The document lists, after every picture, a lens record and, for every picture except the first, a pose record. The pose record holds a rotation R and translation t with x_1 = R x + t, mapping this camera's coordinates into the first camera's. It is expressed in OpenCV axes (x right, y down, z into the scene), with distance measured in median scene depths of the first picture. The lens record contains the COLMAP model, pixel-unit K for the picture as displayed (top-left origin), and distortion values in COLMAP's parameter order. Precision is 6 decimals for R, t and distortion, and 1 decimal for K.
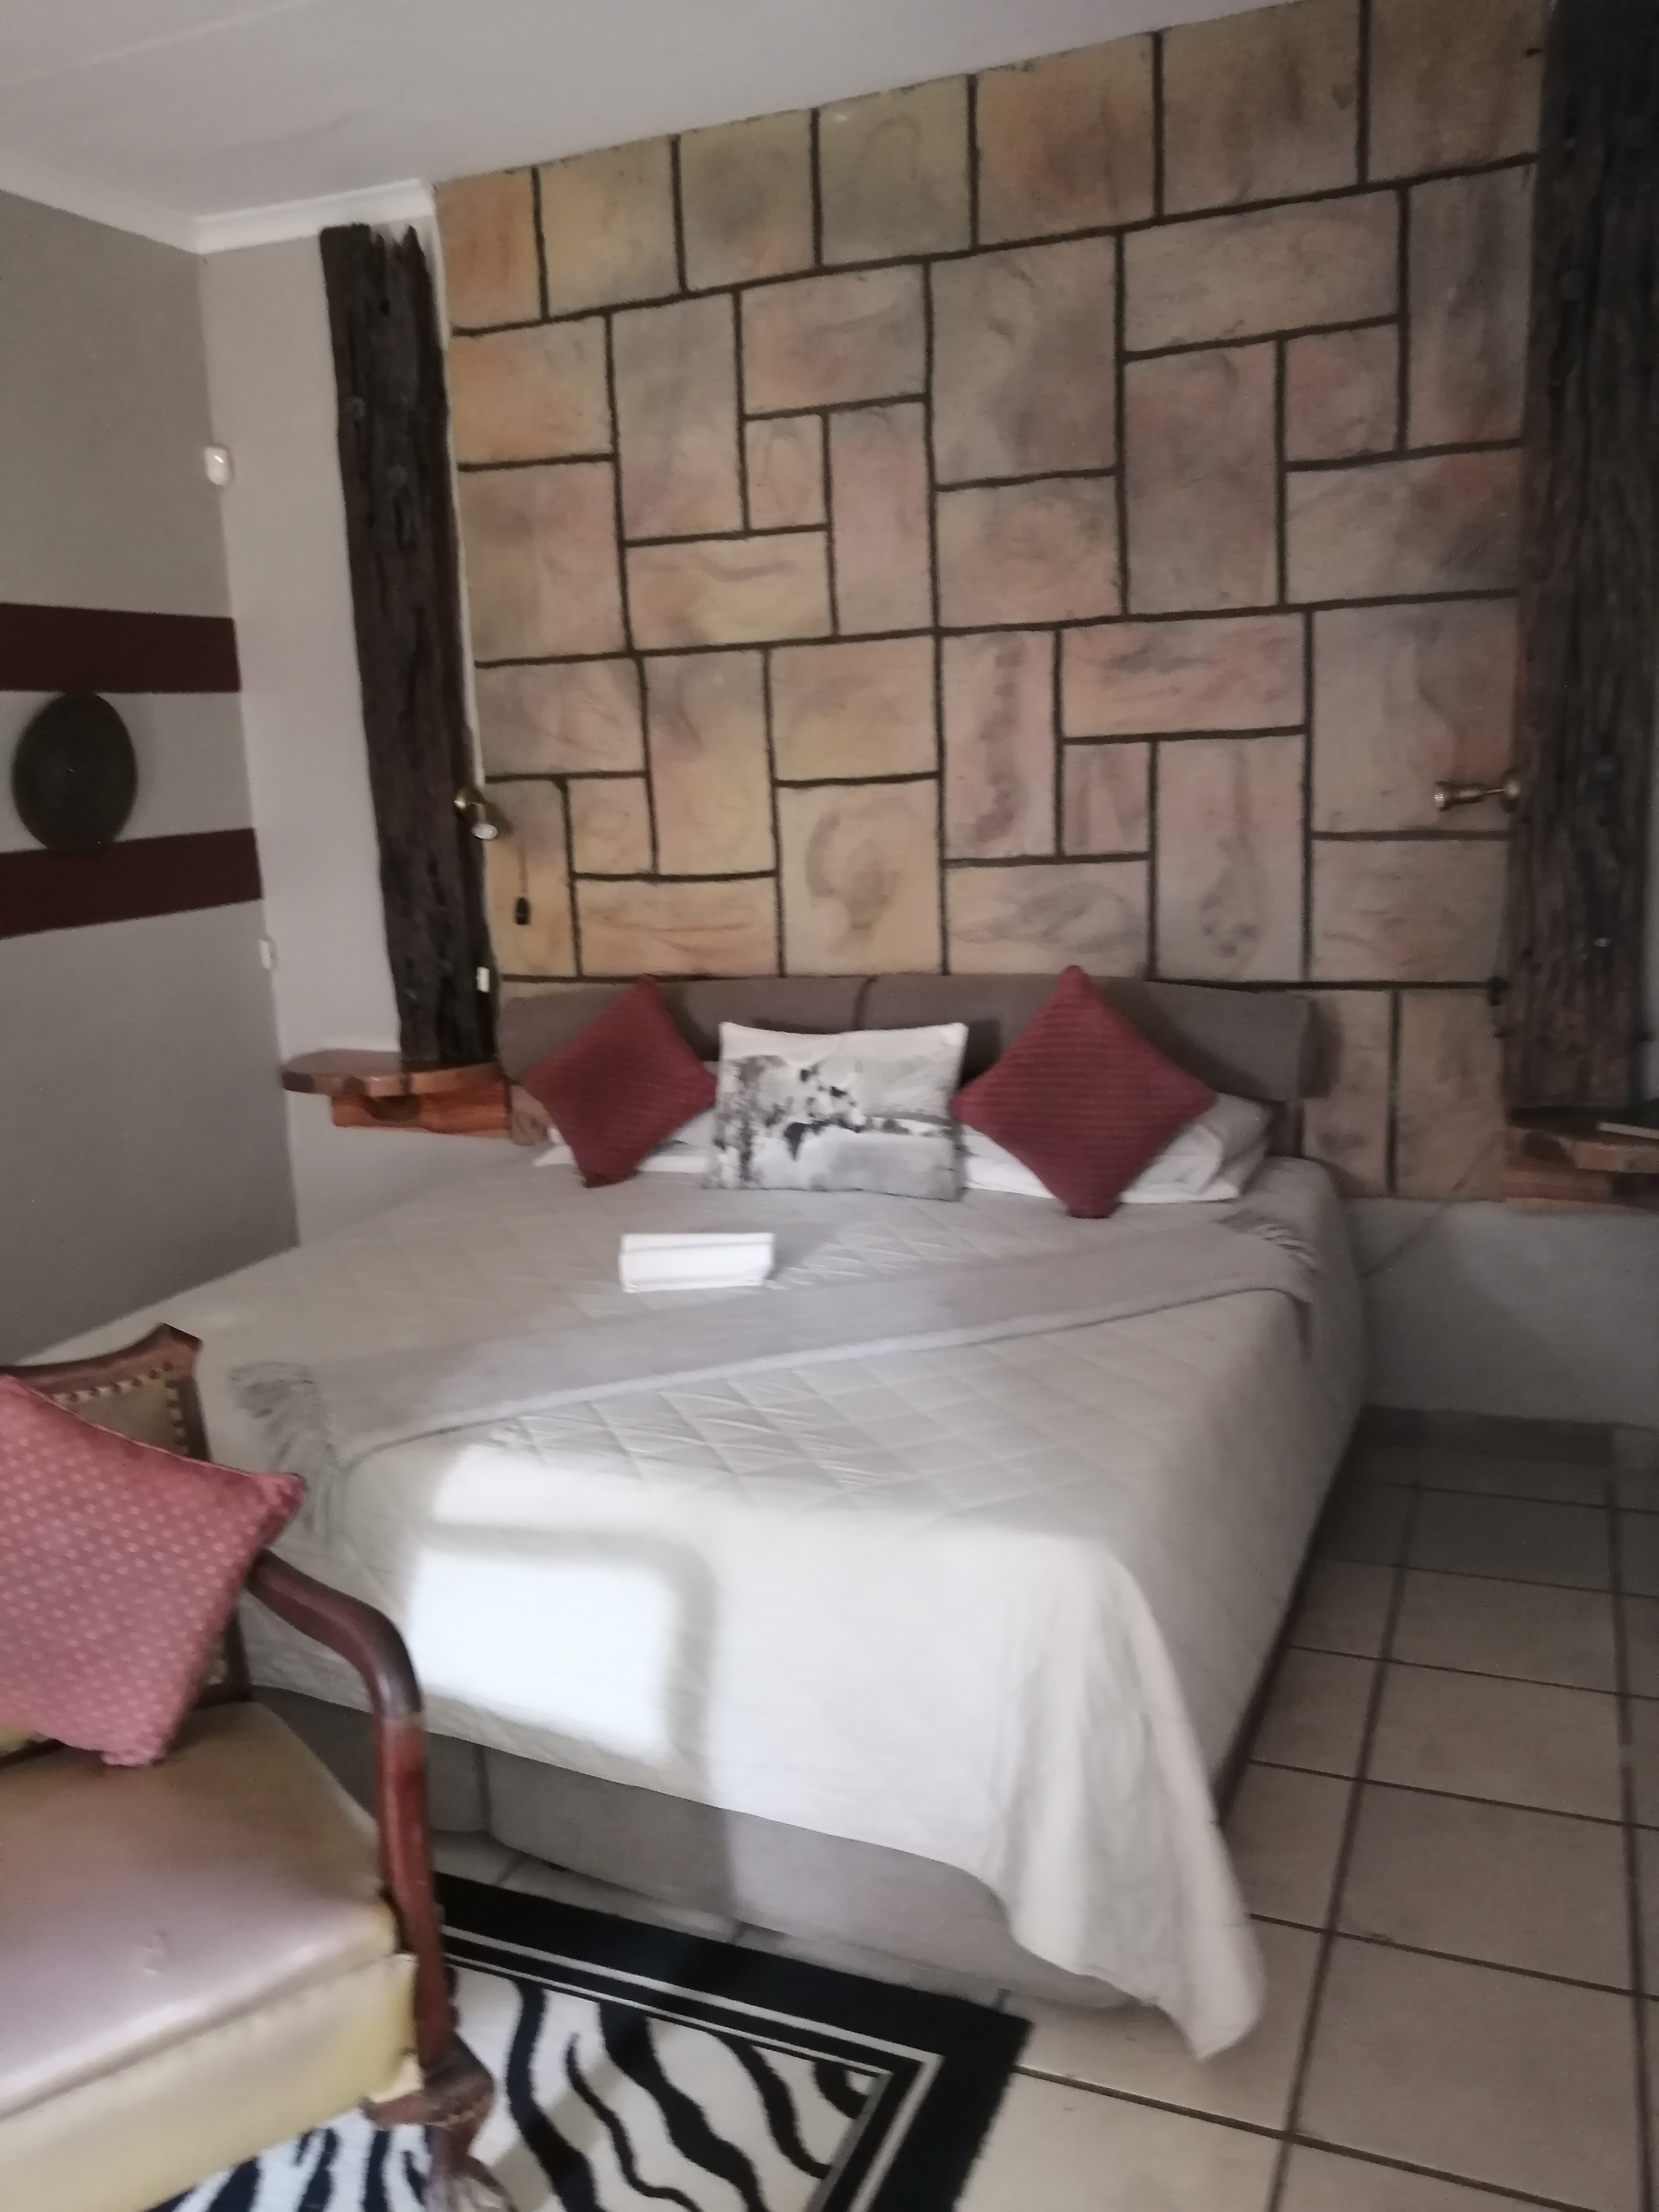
lens RADIAL K [[1764.9, 0, 824.5], [0, 1764.9, 1125.4], [0, 0, 1]] dist [-0.109424, 0.086106]
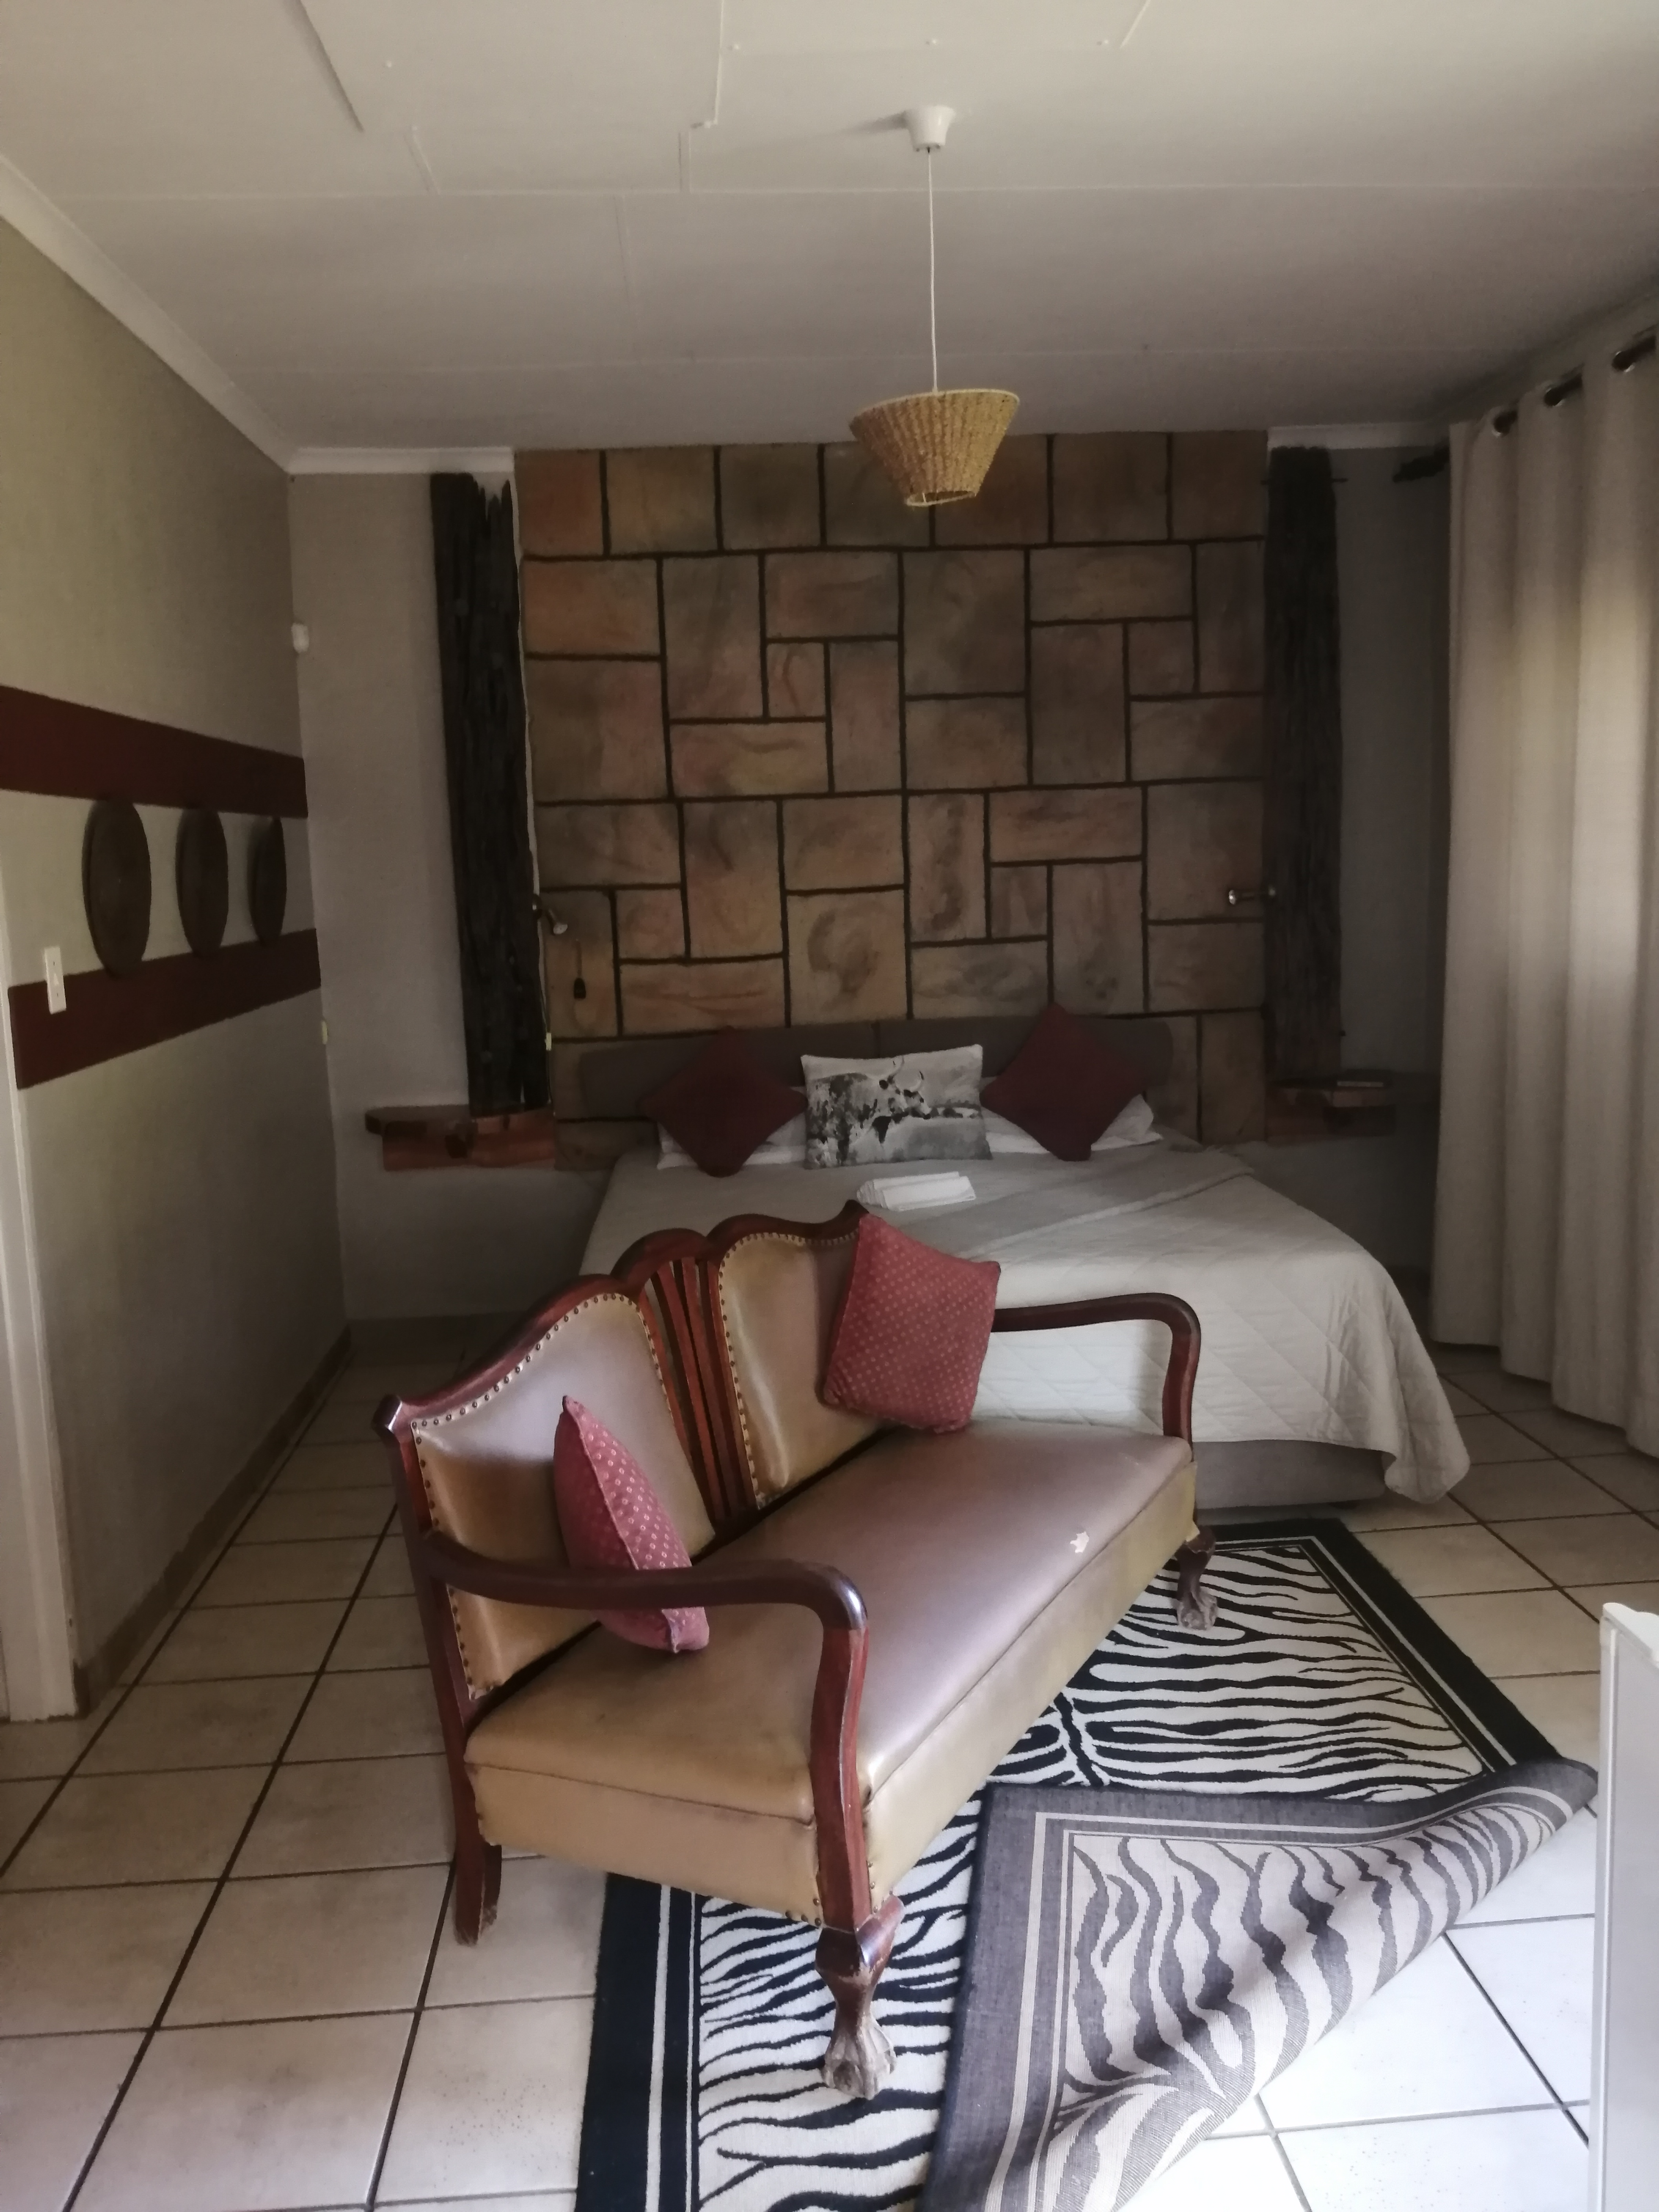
lens RADIAL K [[1764.9, 0, 831.0], [0, 1764.9, 1102.6], [0, 0, 1]] dist [-0.109424, 0.086106]
pose [[0.895465, -0.049158, 0.442410, -0.680196], [0.088802, 0.993633, -0.069333, 0.082604], [-0.436185, 0.101373, 0.894129, -0.295888]]
